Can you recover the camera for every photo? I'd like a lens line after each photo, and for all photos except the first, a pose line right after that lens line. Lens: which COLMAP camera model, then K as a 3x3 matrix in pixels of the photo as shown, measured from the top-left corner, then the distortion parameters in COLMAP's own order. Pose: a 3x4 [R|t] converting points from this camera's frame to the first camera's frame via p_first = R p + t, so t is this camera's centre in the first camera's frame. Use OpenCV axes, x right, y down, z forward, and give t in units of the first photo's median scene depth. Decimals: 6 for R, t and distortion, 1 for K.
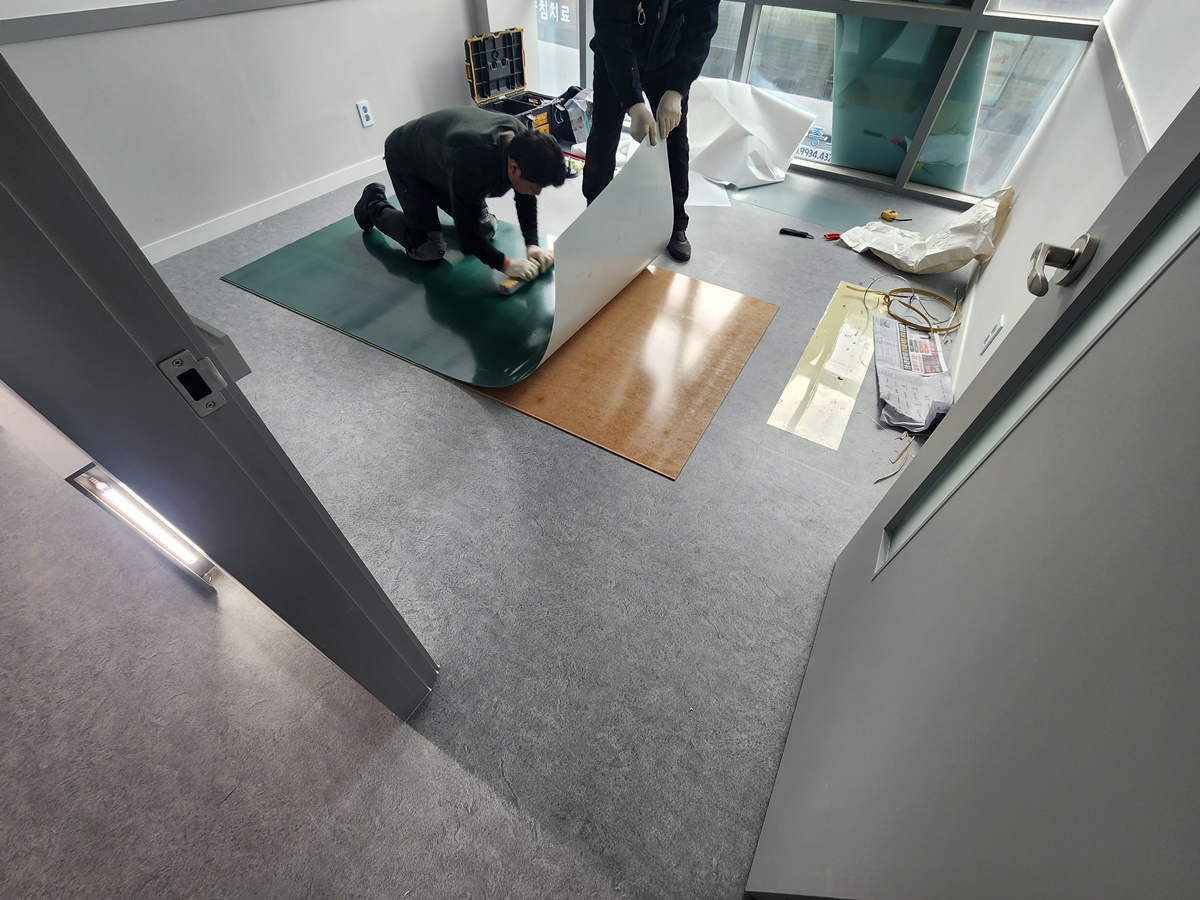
lens RADIAL K [[495.8, 0, 603.9], [0, 495.8, 448.3], [0, 0, 1]] dist [0.000478, 0.000742]
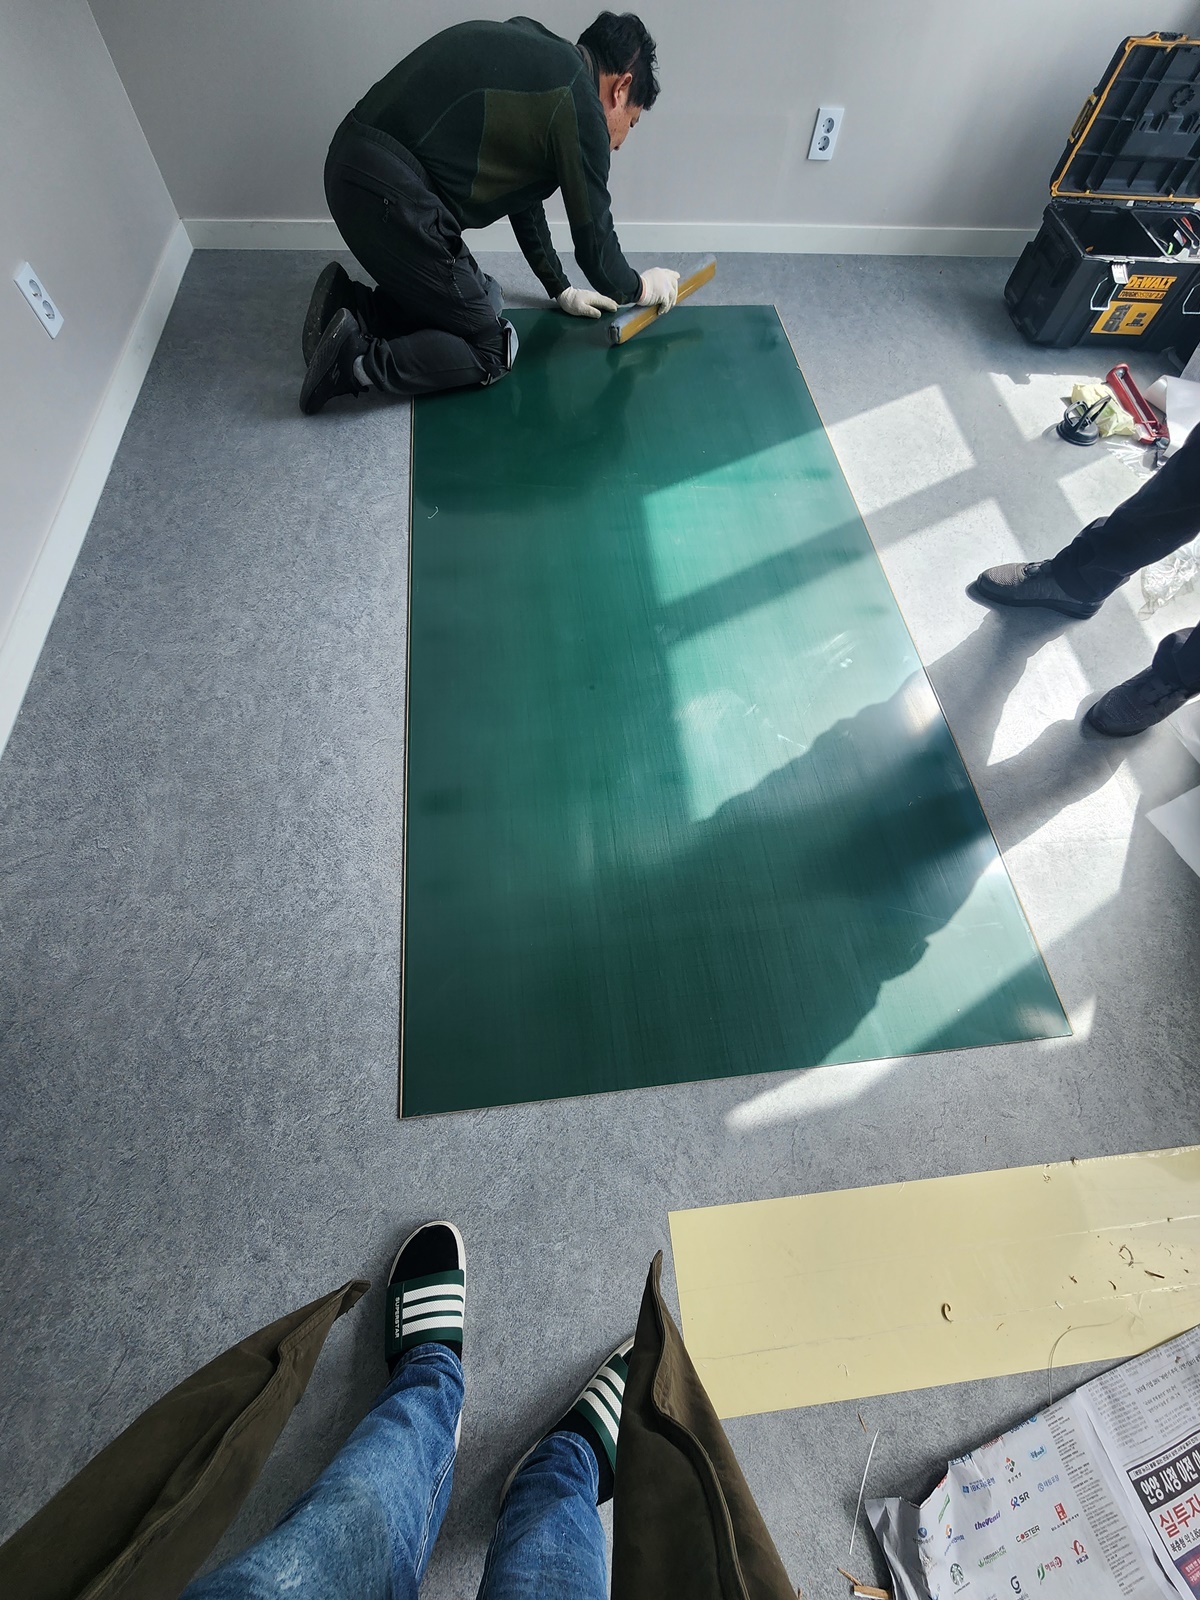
lens RADIAL K [[661.0, 0, 592.3], [0, 661.0, 800.5], [0, 0, 1]] dist [0.000478, 0.000742]
pose [[0.591899, 0.719885, -0.362520, 0.157057], [-0.626290, 0.693892, 0.355351, -0.303427], [0.507362, 0.016711, 0.861571, 0.302637]]
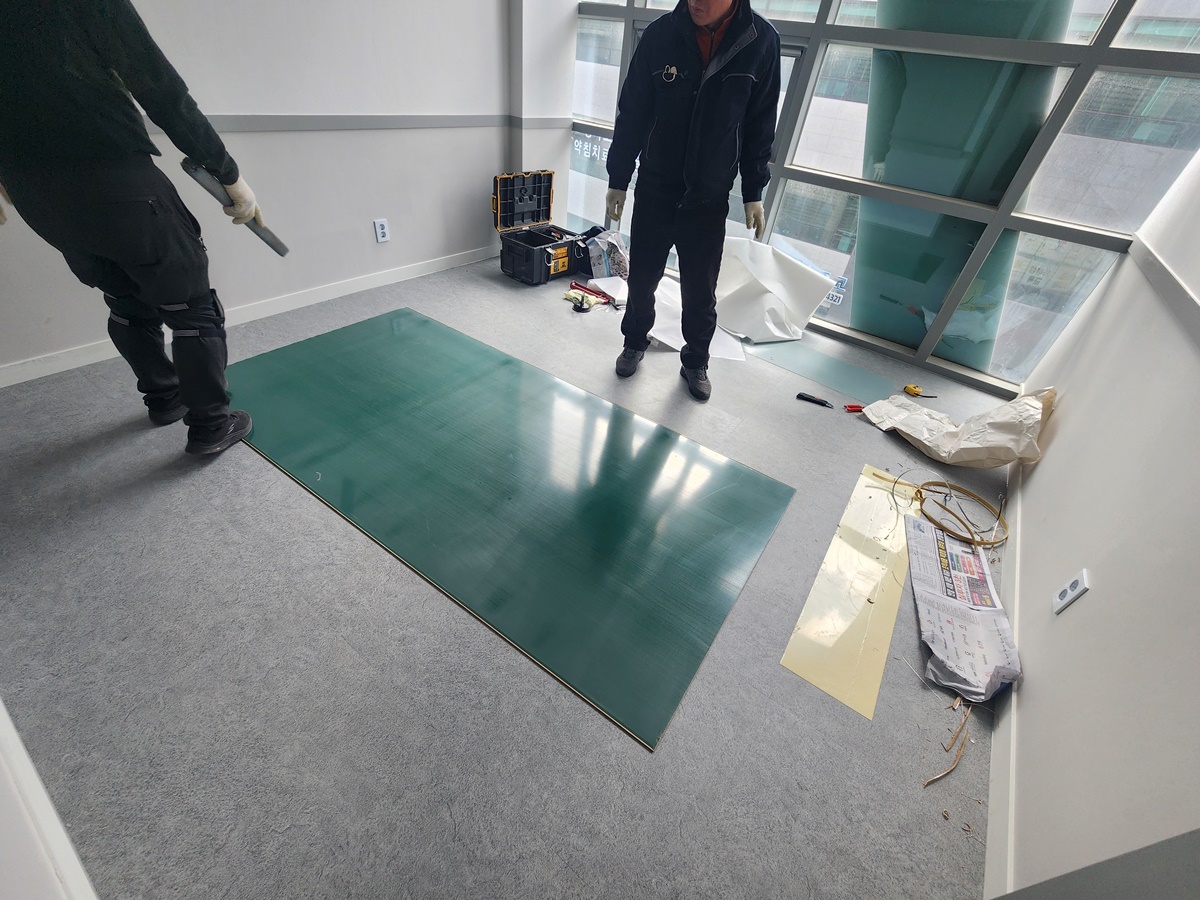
lens RADIAL K [[495.8, 0, 605.6], [0, 495.8, 446.9], [0, 0, 1]] dist [0.000478, 0.000742]
pose [[0.993590, 0.112950, -0.004656, 0.014732], [-0.111841, 0.976171, -0.185961, -0.135079], [-0.016460, 0.185290, 0.982546, 0.115826]]
